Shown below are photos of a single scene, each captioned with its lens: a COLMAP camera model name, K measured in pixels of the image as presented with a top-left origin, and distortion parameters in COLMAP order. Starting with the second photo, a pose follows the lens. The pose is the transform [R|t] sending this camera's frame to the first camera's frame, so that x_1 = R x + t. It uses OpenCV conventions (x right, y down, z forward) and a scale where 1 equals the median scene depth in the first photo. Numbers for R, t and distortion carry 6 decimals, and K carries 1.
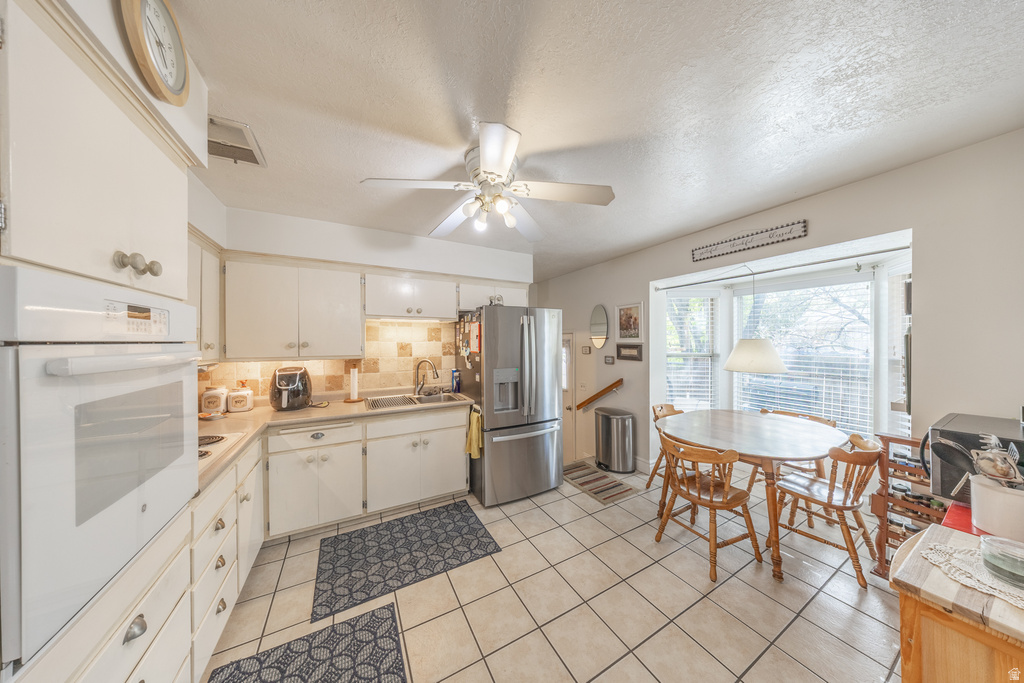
lens RADIAL K [[298.0, 0, 511.6], [0, 298.0, 343.0], [0, 0, 1]] dist [-0.009335, 0.000965]
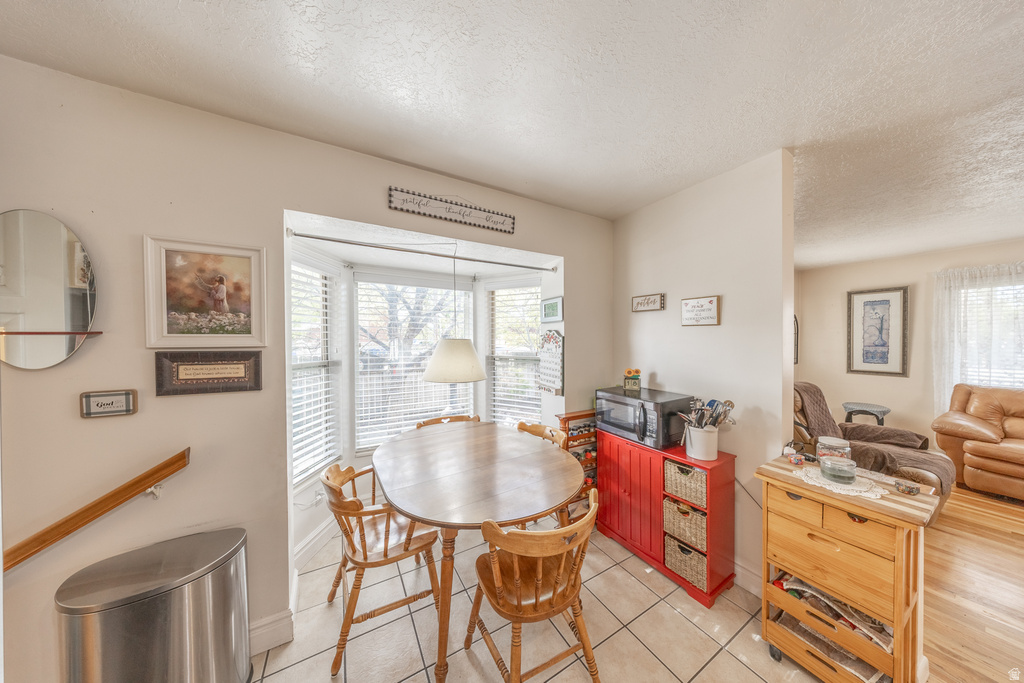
lens RADIAL K [[298.0, 0, 517.2], [0, 298.0, 343.7], [0, 0, 1]] dist [-0.009335, 0.000965]
pose [[-0.037310, -0.009826, 0.999255, 0.006869], [0.007888, 0.999918, 0.010127, -0.005772], [-0.999273, 0.008259, -0.037229, 0.635210]]
